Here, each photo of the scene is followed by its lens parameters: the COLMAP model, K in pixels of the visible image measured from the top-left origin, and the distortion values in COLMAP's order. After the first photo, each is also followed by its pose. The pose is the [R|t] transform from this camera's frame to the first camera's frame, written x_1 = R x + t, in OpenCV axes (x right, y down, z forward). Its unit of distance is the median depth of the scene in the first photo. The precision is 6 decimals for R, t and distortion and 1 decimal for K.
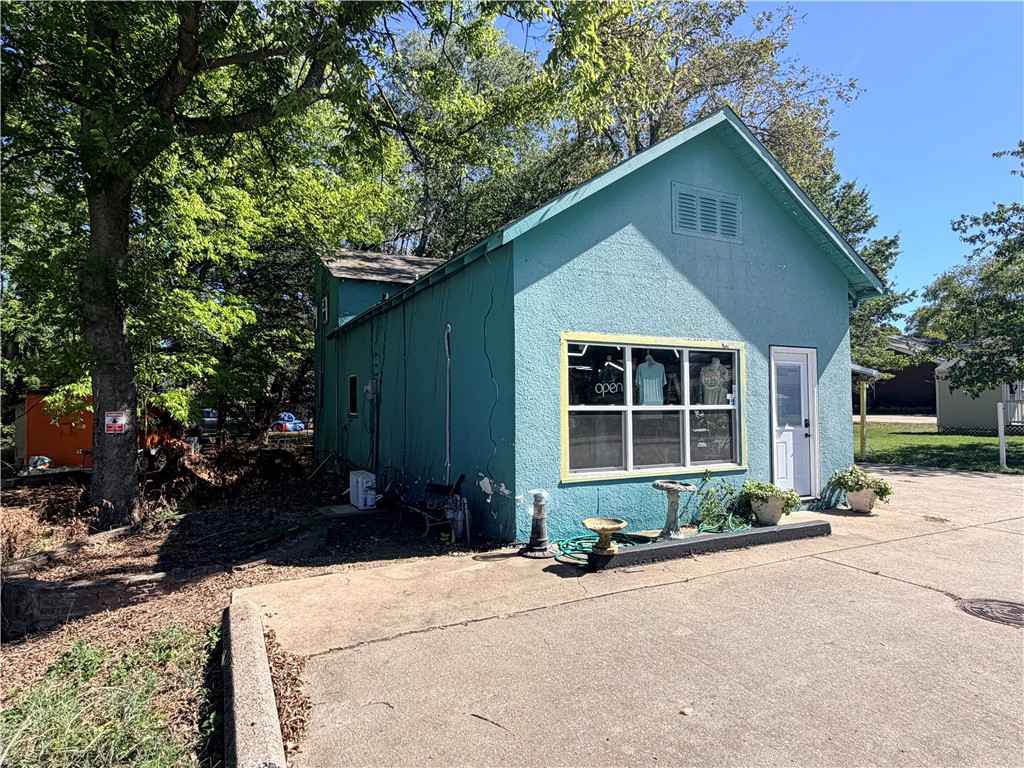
lens RADIAL K [[580.4, 0, 508.9], [0, 580.4, 412.0], [0, 0, 1]] dist [0.001349, 0.000741]
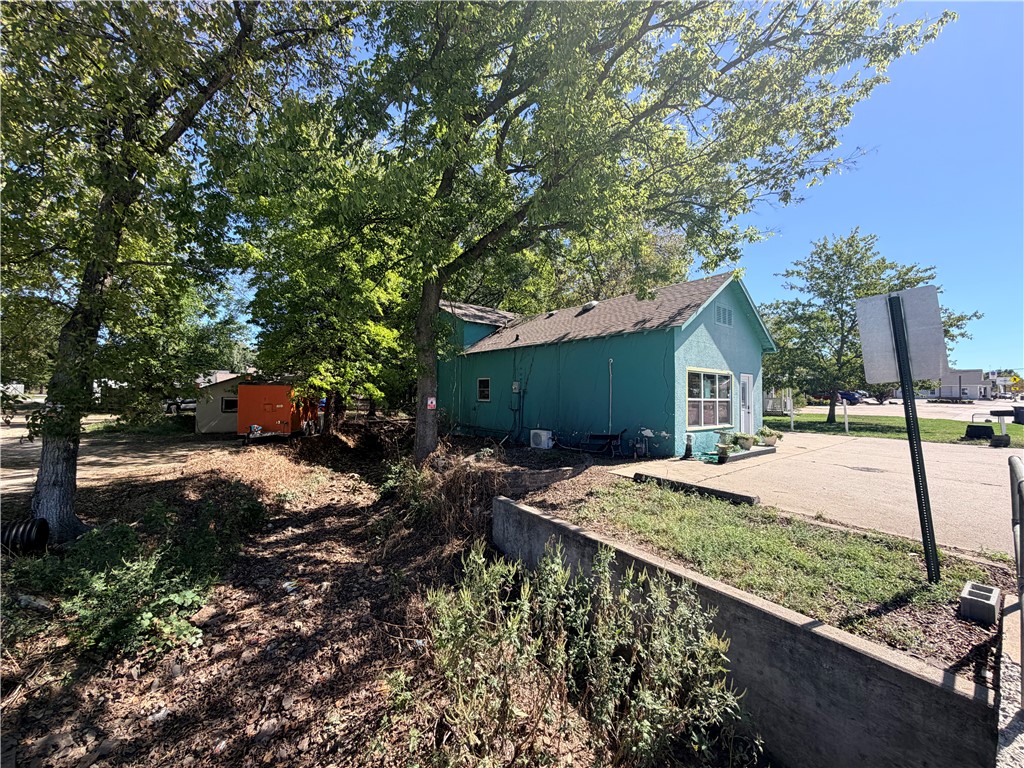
lens RADIAL K [[407.0, 0, 511.4], [0, 407.0, 385.7], [0, 0, 1]] dist [-0.000913, -0.000473]
pose [[0.978256, 0.022223, 0.206208, -0.832413], [-0.014499, 0.999138, -0.038893, 0.011765], [-0.206895, 0.035057, 0.977735, -0.418376]]
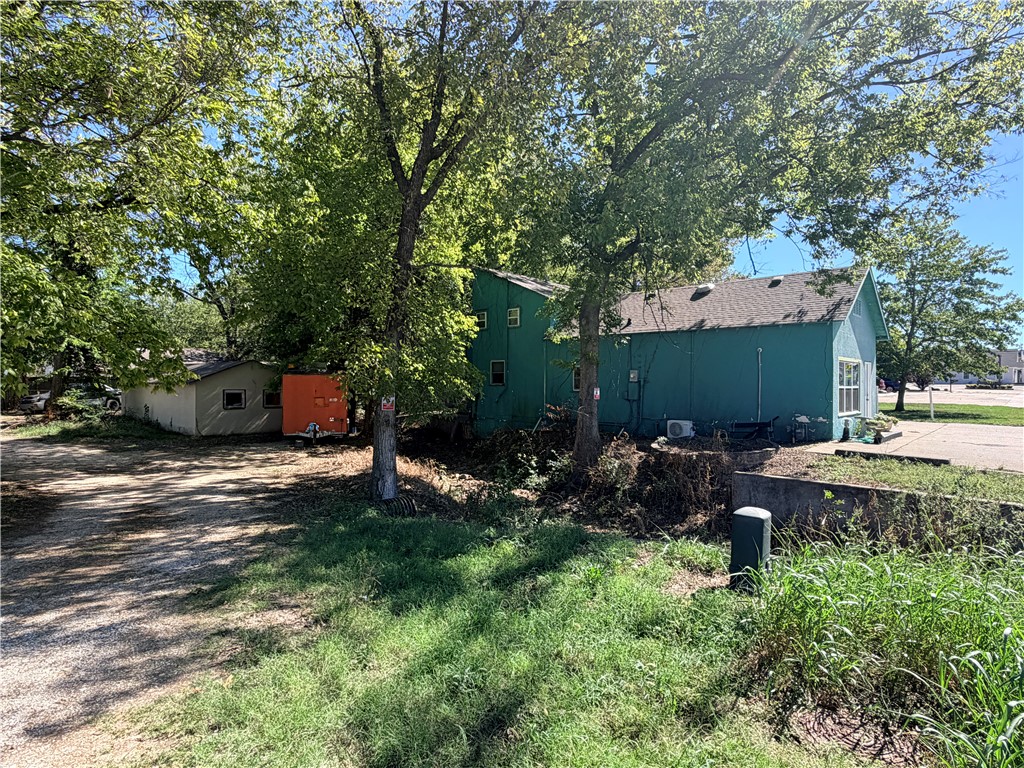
lens RADIAL K [[580.4, 0, 508.9], [0, 580.4, 412.0], [0, 0, 1]] dist [0.001349, 0.000741]
pose [[0.932720, -0.006638, 0.360541, -1.949992], [-0.006775, 0.999331, 0.035926, 0.015090], [-0.360538, -0.035951, 0.932051, -0.785030]]
